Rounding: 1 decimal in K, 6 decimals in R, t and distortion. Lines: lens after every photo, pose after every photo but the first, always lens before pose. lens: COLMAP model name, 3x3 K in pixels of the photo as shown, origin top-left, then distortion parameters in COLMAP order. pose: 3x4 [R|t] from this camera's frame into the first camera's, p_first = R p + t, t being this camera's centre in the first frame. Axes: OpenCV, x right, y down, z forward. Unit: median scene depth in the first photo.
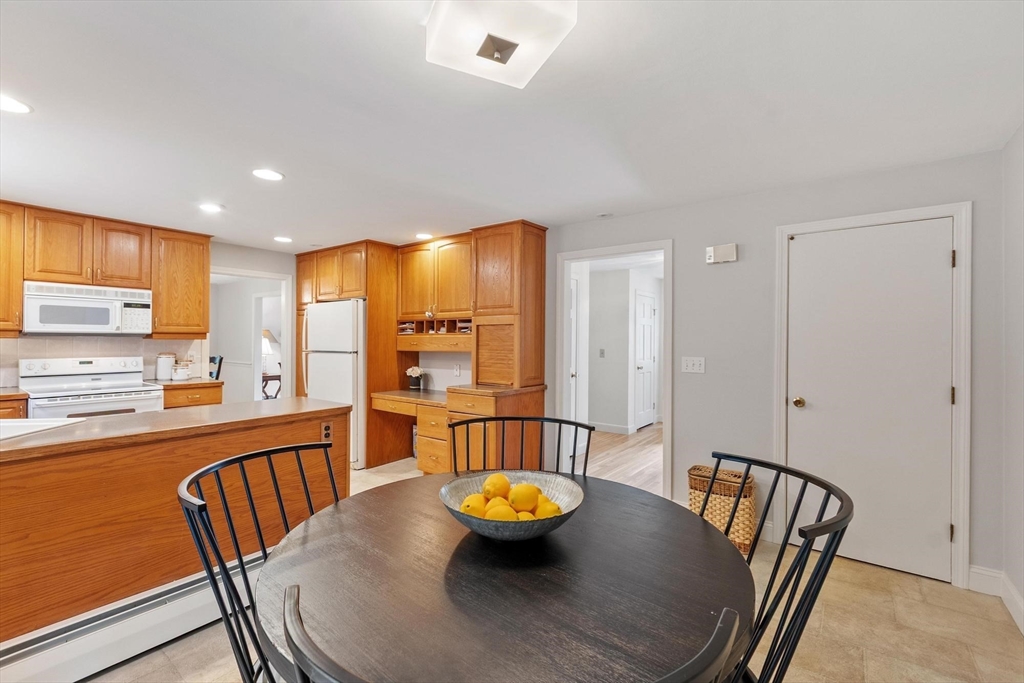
lens RADIAL K [[446.1, 0, 489.9], [0, 446.1, 341.4], [0, 0, 1]] dist [-0.001388, 0.000492]
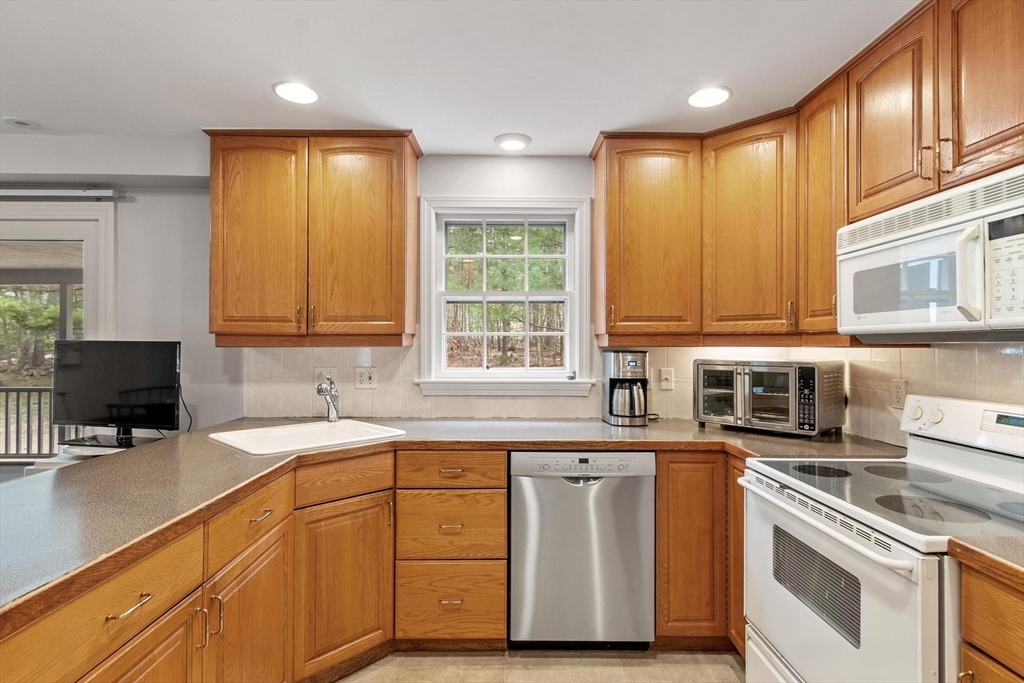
lens RADIAL K [[503.4, 0, 507.4], [0, 503.4, 343.2], [0, 0, 1]] dist [-0.002595, -0.000980]
pose [[-0.759362, -0.013463, -0.650529, -0.373706], [-0.010631, 0.999909, -0.008285, -0.003263], [0.650581, 0.000625, -0.759437, 1.040964]]
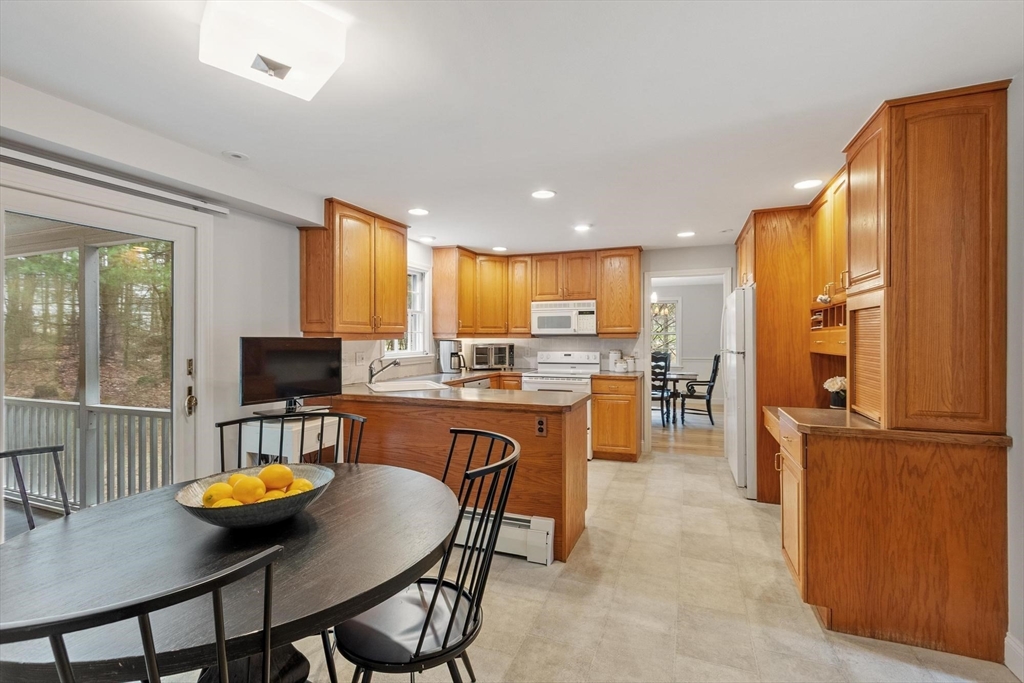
lens RADIAL K [[446.1, 0, 512.8], [0, 446.1, 336.5], [0, 0, 1]] dist [-0.001388, 0.000492]
pose [[0.302019, -0.009316, -0.953256, 0.400259], [0.002891, 0.999957, -0.008856, 0.000505], [0.953297, -0.000081, 0.302033, 0.403001]]
